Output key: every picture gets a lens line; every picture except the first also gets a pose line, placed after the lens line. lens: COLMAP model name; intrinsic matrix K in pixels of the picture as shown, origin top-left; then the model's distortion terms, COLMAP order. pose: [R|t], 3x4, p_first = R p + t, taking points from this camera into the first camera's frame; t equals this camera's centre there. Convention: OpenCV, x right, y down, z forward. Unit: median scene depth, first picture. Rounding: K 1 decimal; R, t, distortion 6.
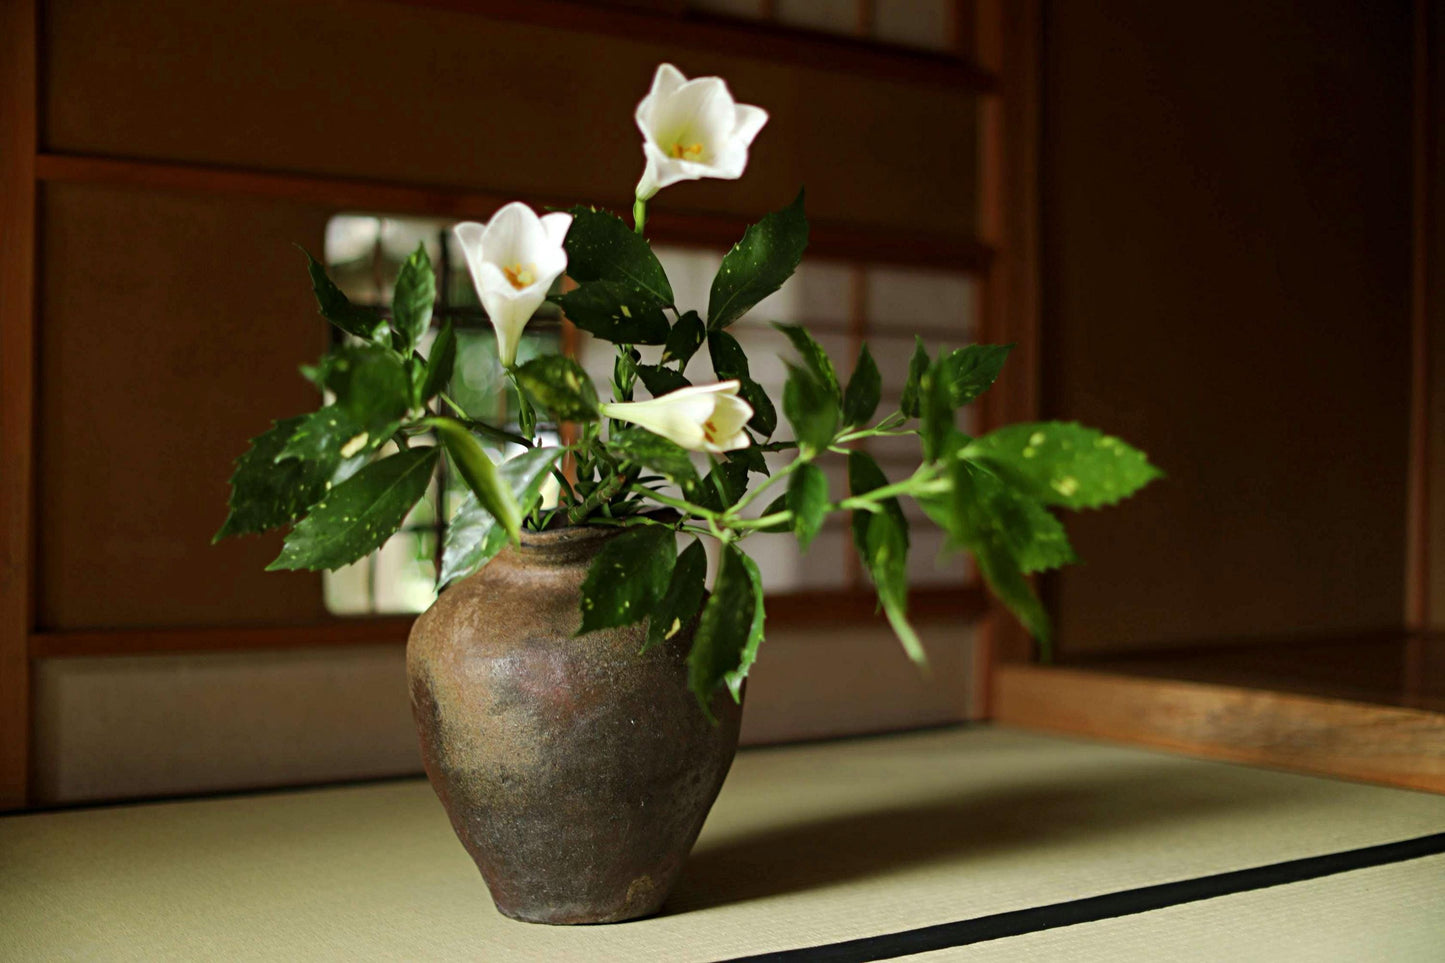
lens RADIAL K [[2222.7, 0, 724.1], [0, 2222.7, 480.6], [0, 0, 1]] dist [-0.205403, 0.000000]
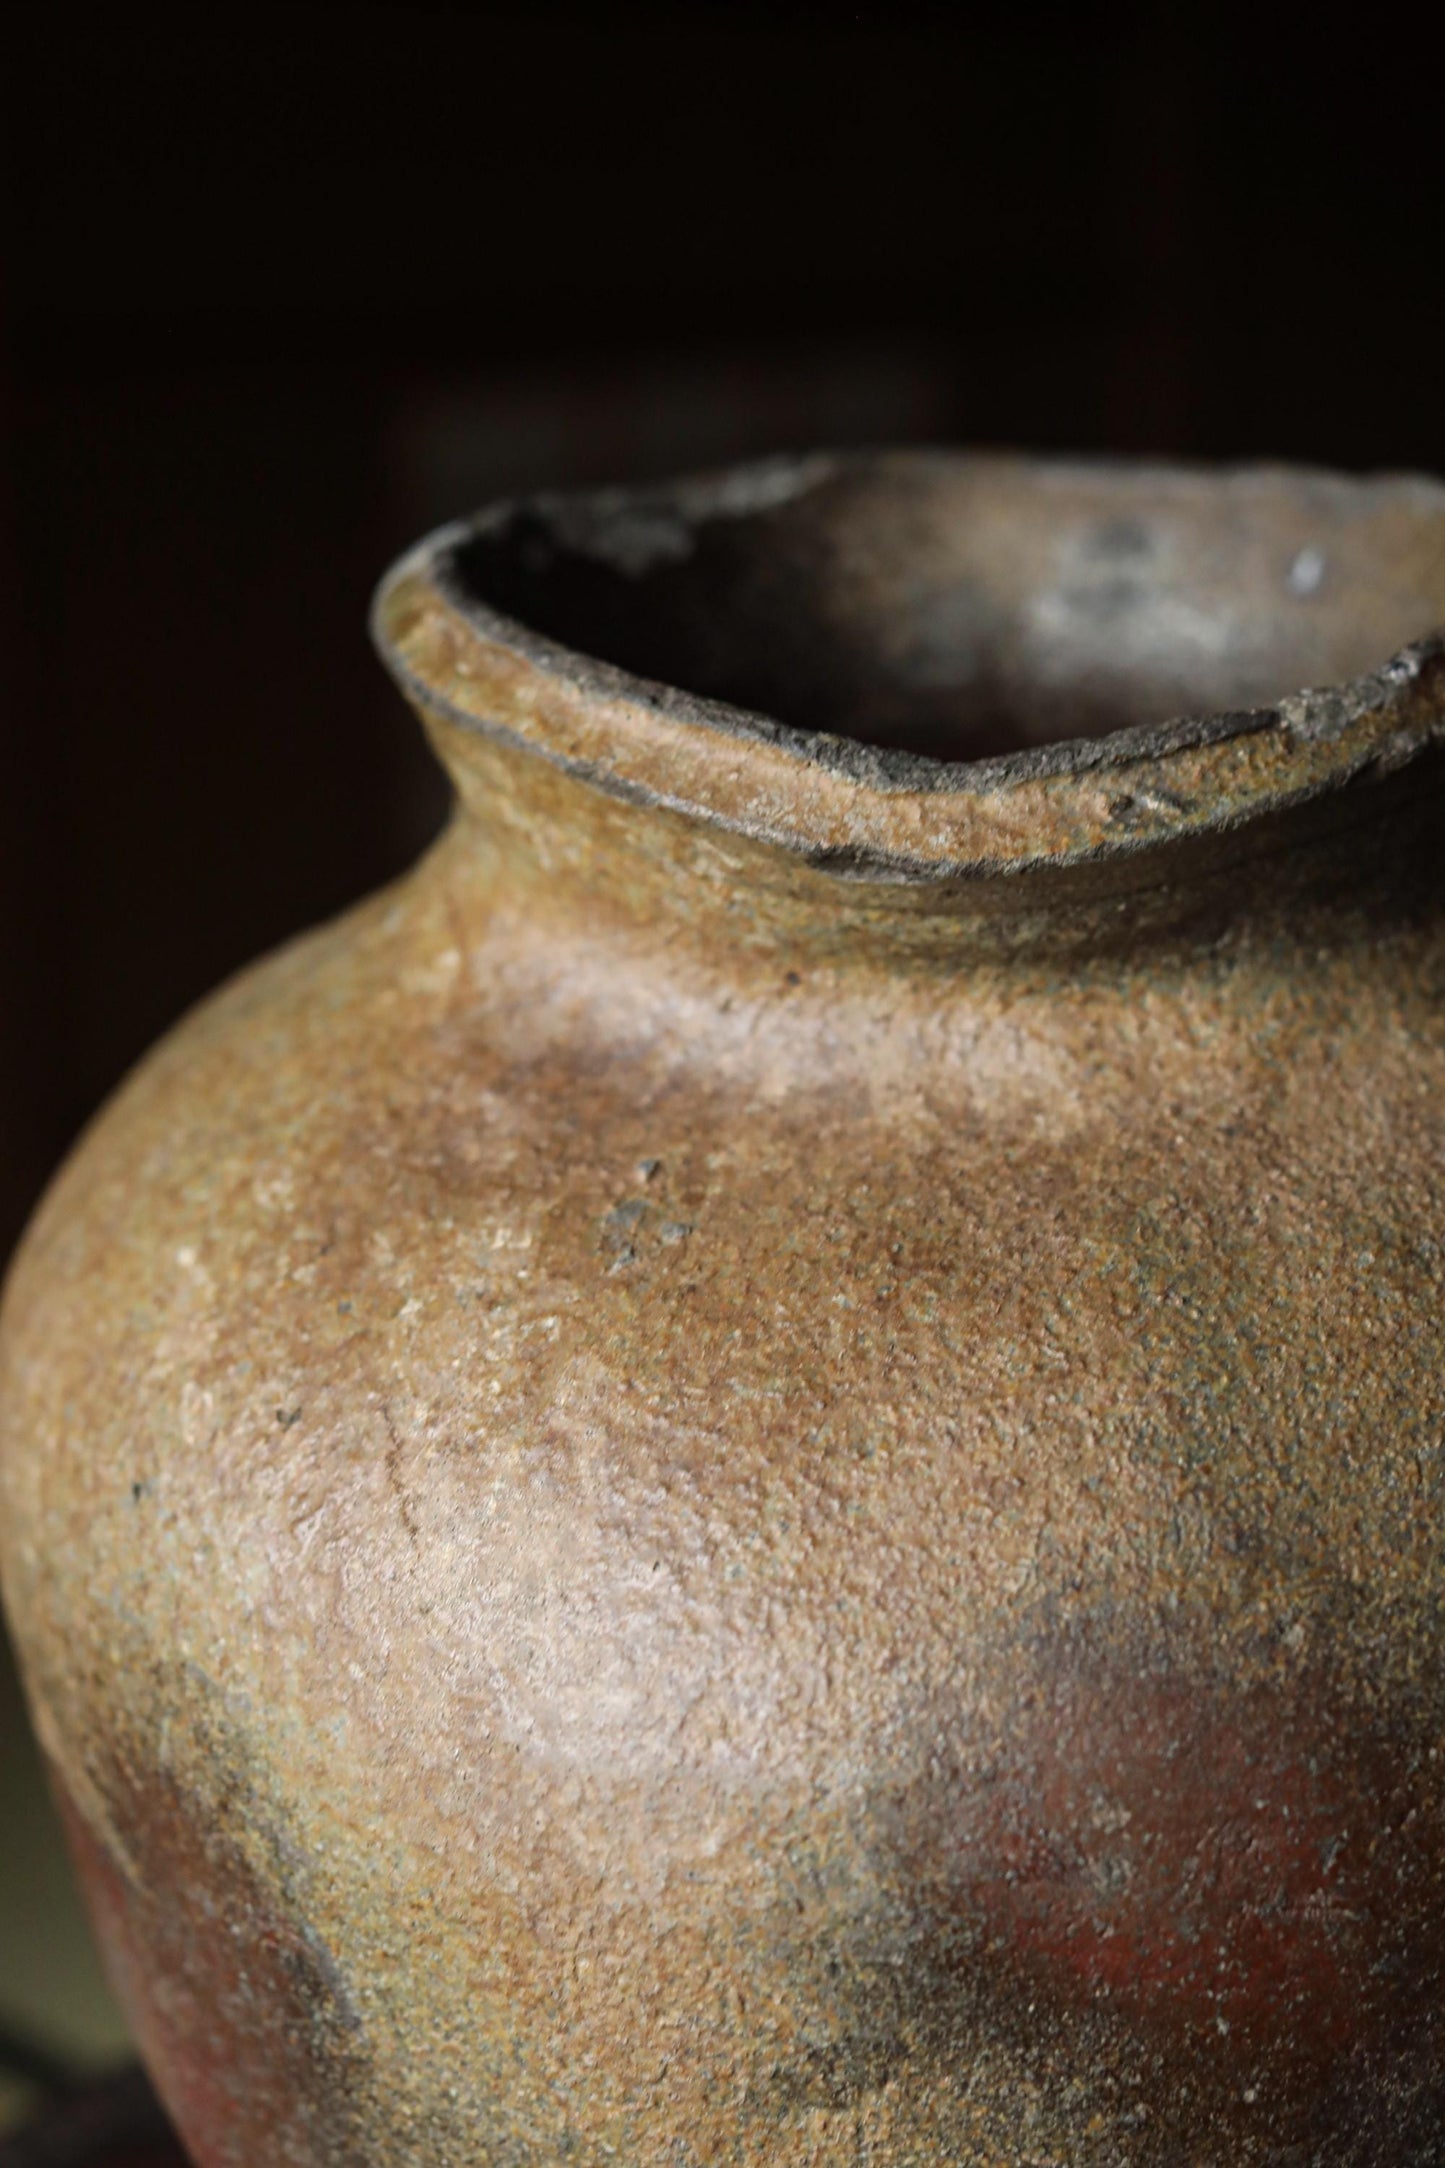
lens RADIAL K [[3334.8, 0, 768.3], [0, 3334.8, 1128.4], [0, 0, 1]] dist [-0.205403, 0.000000]
pose [[0.973742, -0.077597, 0.214022, -0.146151], [0.011296, 0.955428, 0.295009, -0.018457], [-0.227374, -0.284845, 0.931217, 0.816552]]
